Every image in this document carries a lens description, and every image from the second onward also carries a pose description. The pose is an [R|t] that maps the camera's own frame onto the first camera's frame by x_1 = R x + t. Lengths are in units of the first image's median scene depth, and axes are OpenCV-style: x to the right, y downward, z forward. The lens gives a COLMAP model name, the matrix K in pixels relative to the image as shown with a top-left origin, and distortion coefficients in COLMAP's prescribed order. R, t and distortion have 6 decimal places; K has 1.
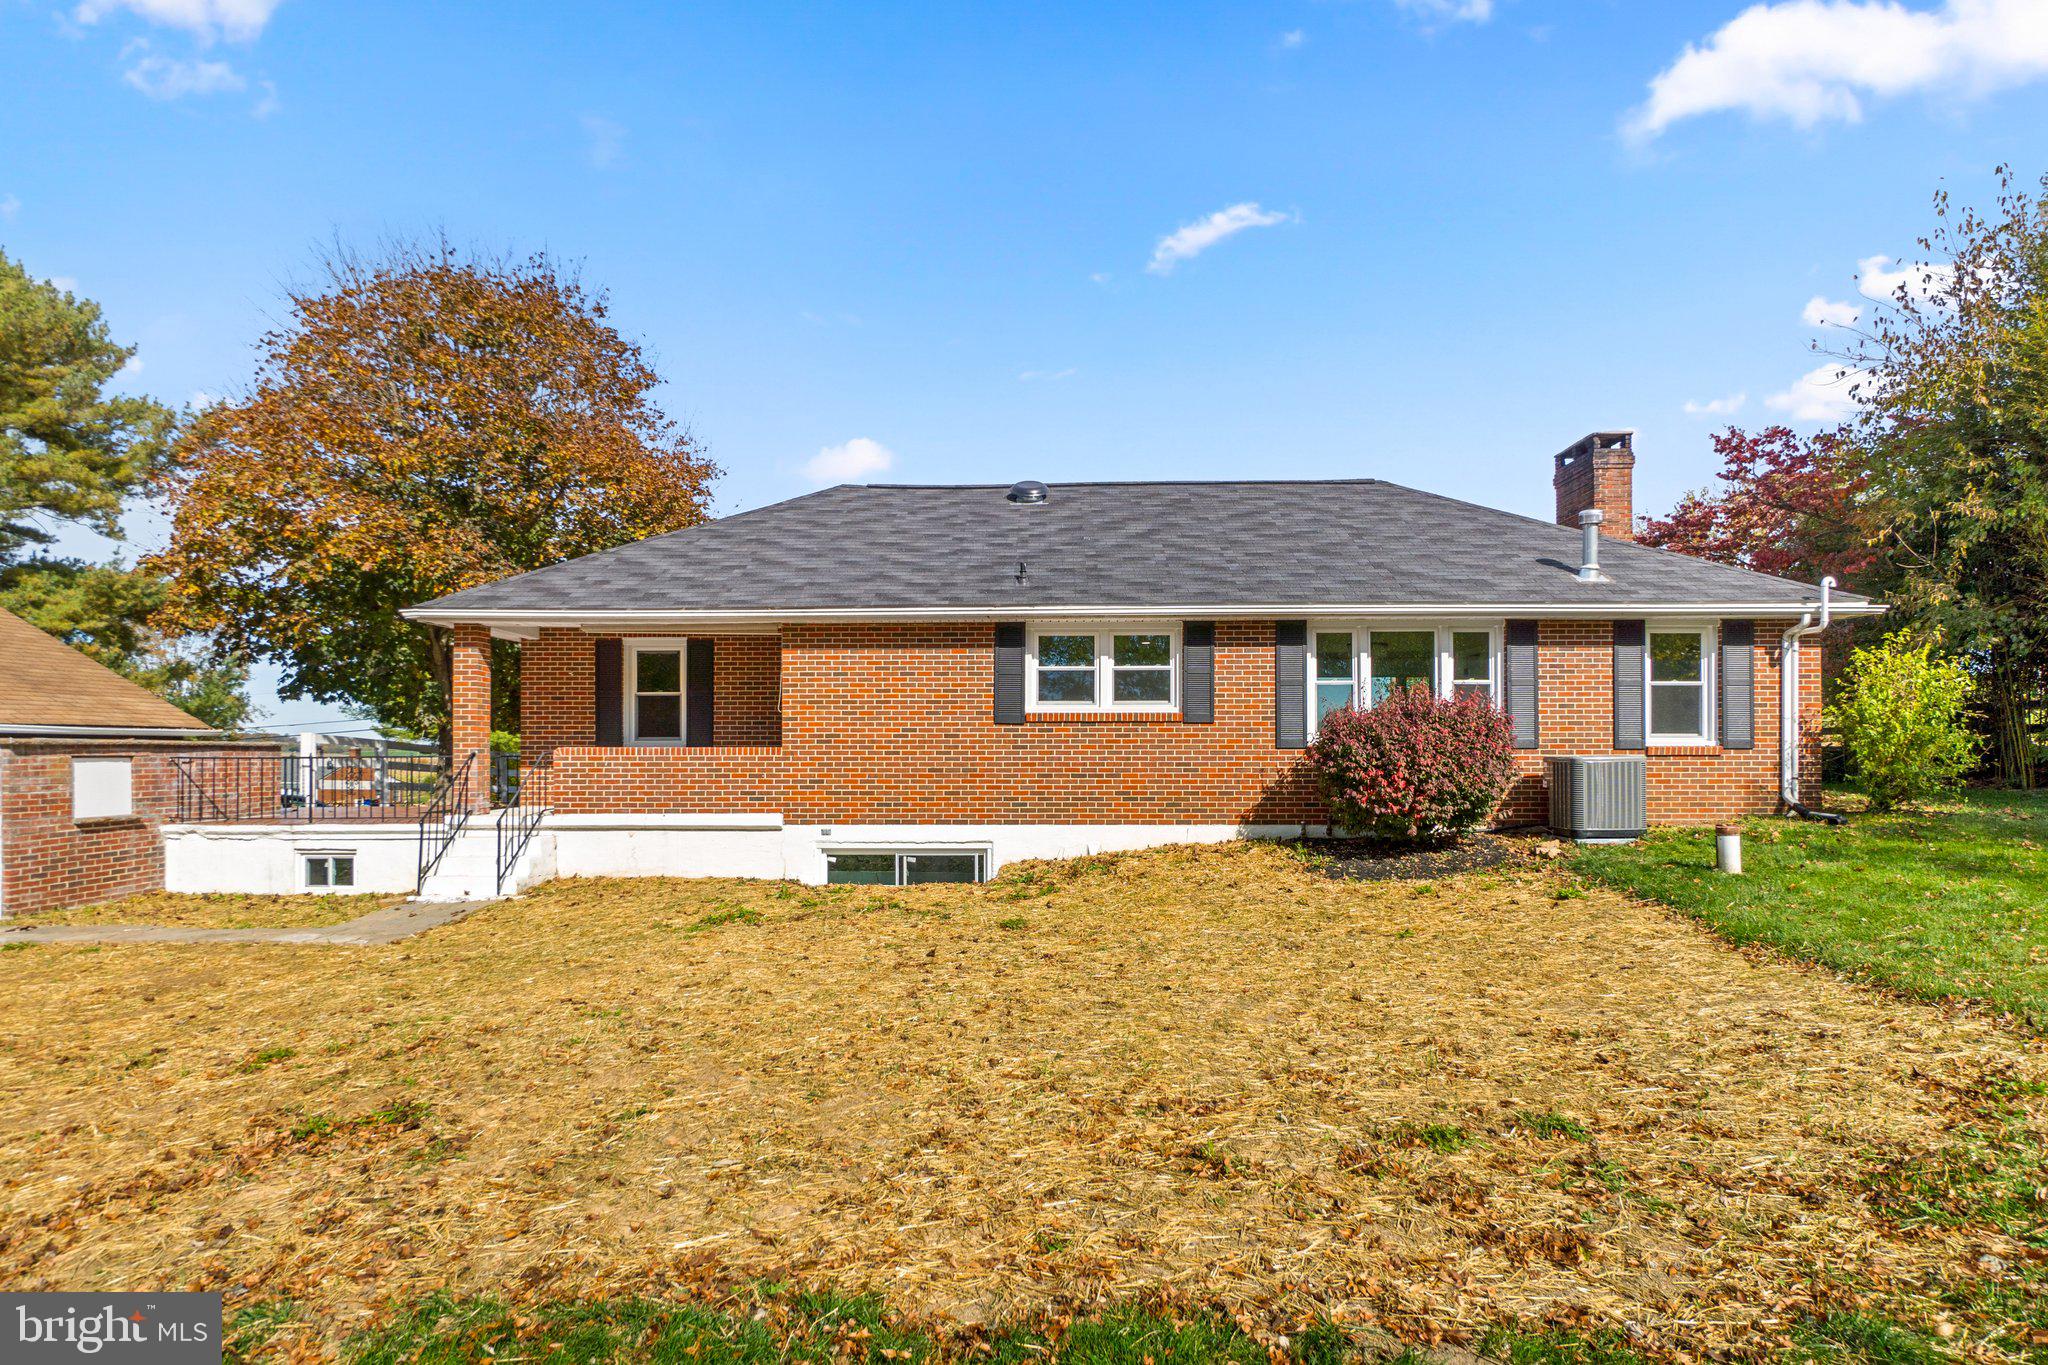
lens RADIAL K [[906.3, 0, 1002.0], [0, 906.3, 668.8], [0, 0, 1]] dist [-0.002242, -0.000171]
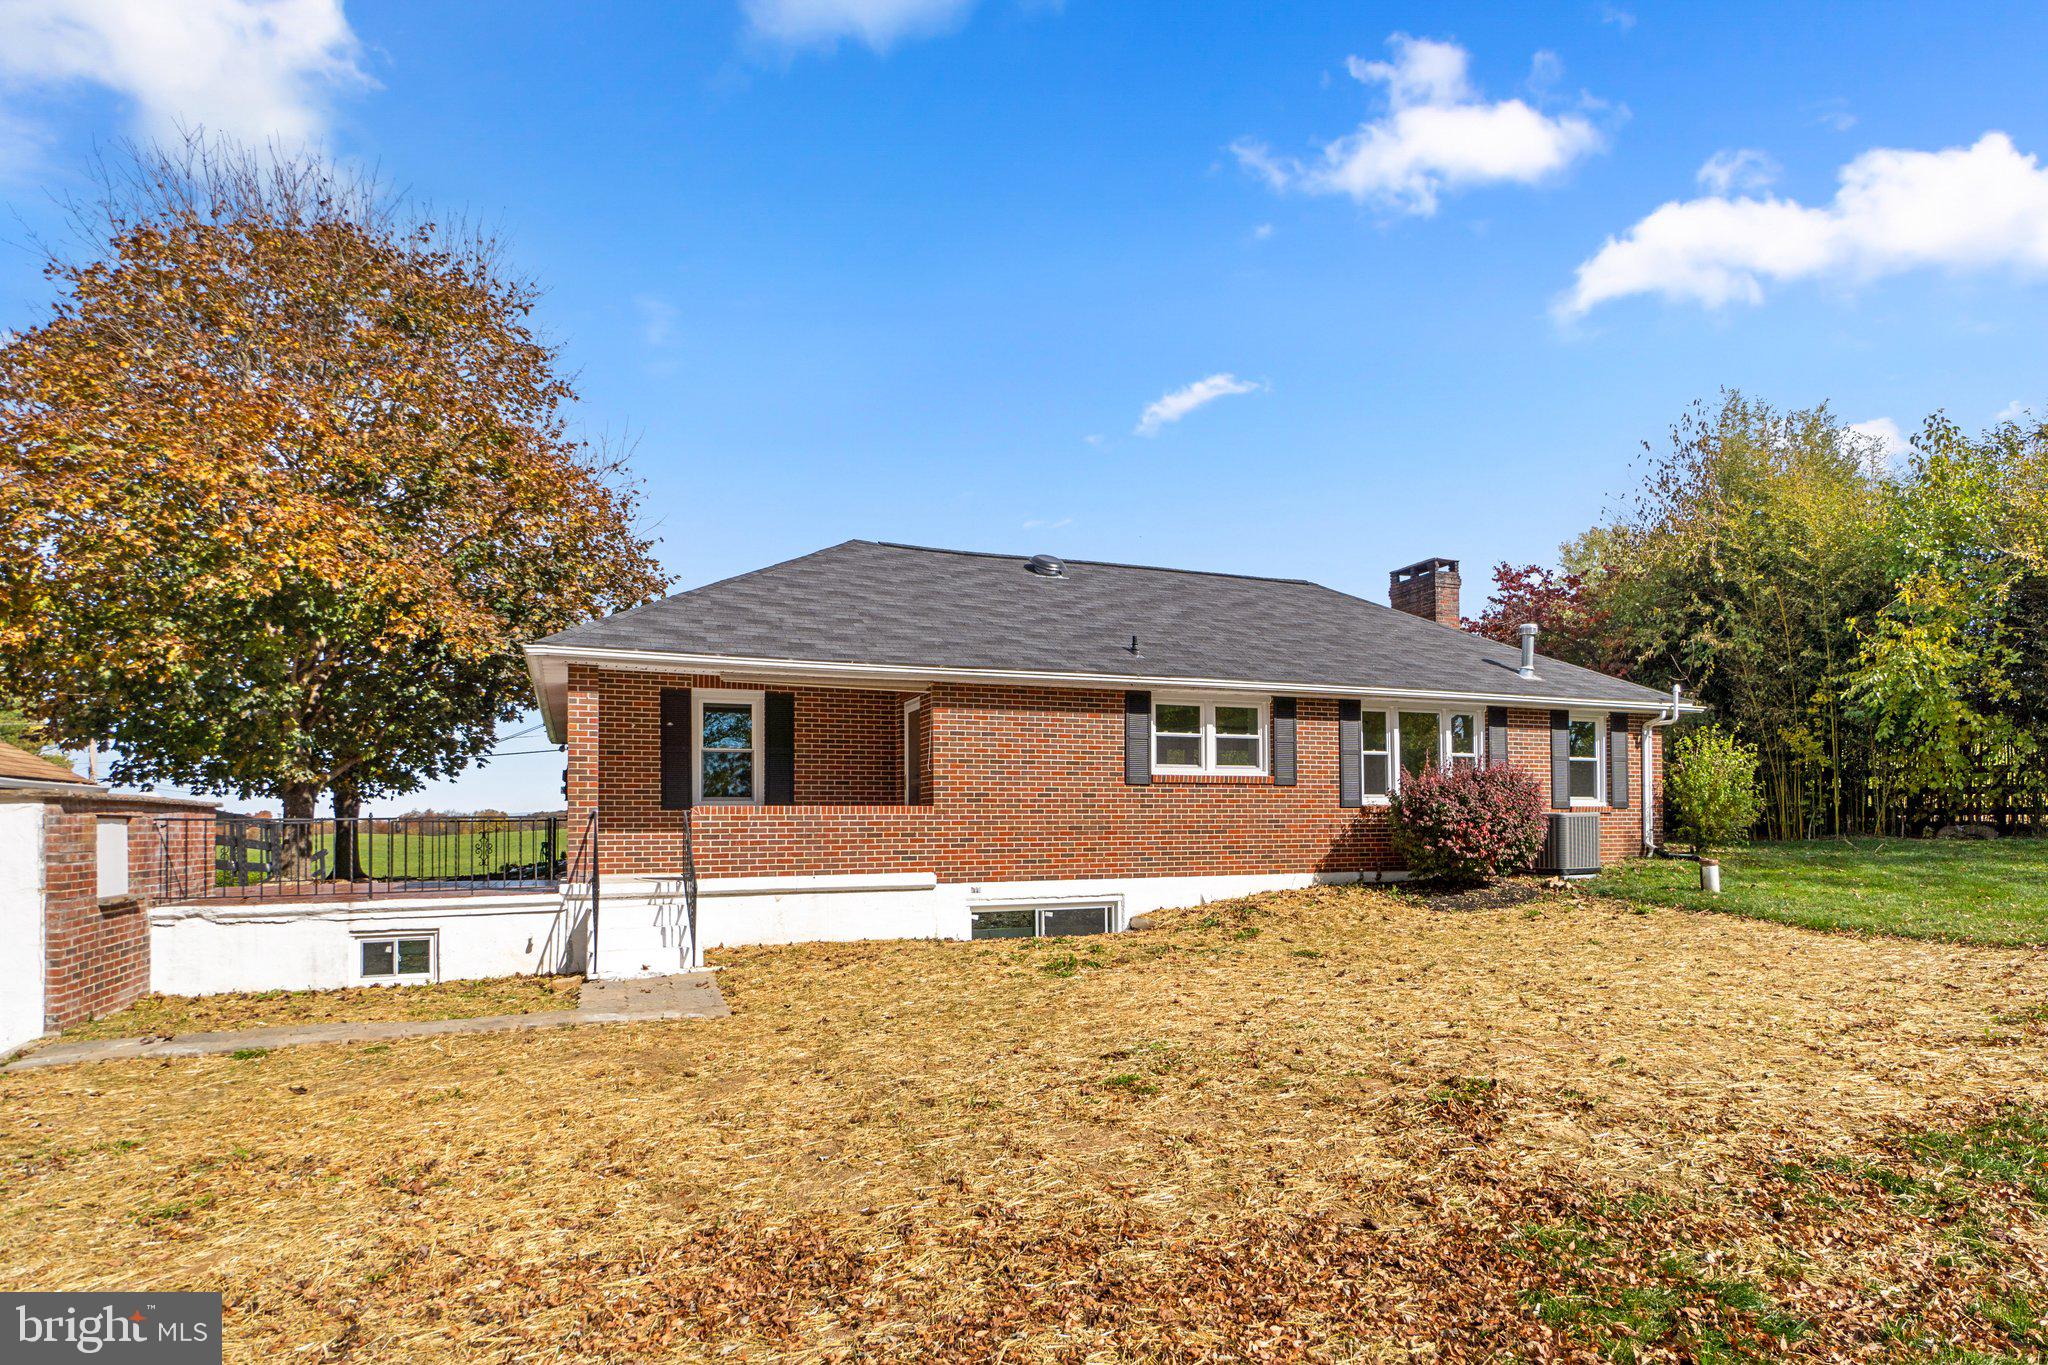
lens RADIAL K [[949.4, 0, 936.1], [0, 949.4, 735.7], [0, 0, 1]] dist [0.001708, -0.000219]
pose [[0.936581, 0.027950, 0.349336, -0.614862], [-0.026568, 0.999609, -0.008746, 0.018806], [-0.349443, -0.001090, 0.936957, 0.023705]]
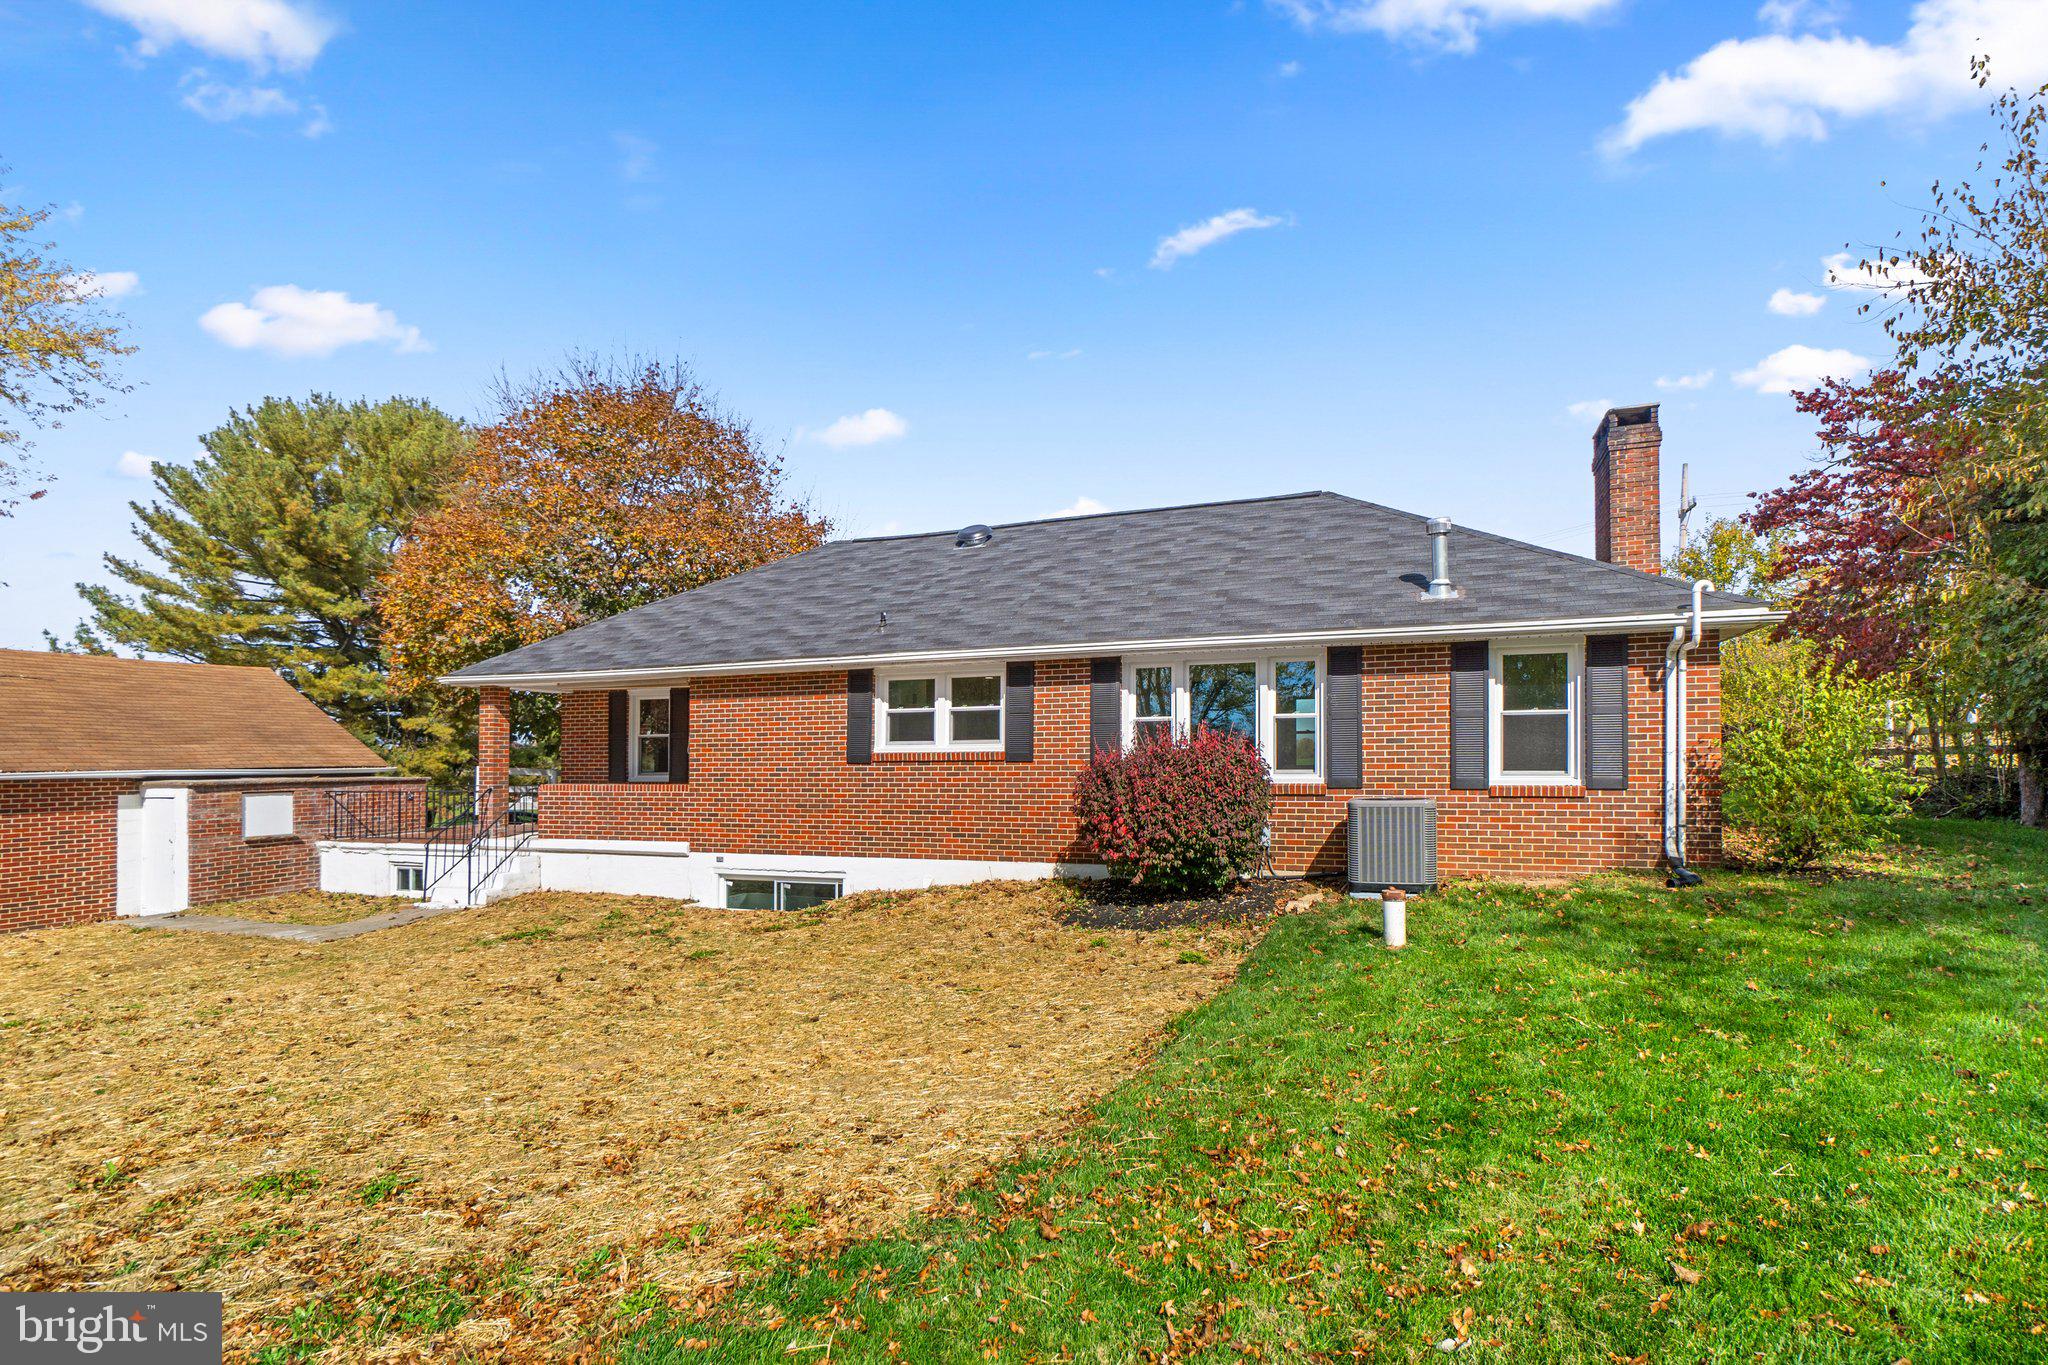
lens RADIAL K [[875.8, 0, 1042.8], [0, 875.8, 672.1], [0, 0, 1]] dist [-0.001085, -0.000006]
pose [[0.954857, -0.037395, -0.294704, 0.529713], [0.035125, 0.999298, -0.012994, -0.026981], [0.294983, 0.002056, 0.955500, 0.064884]]
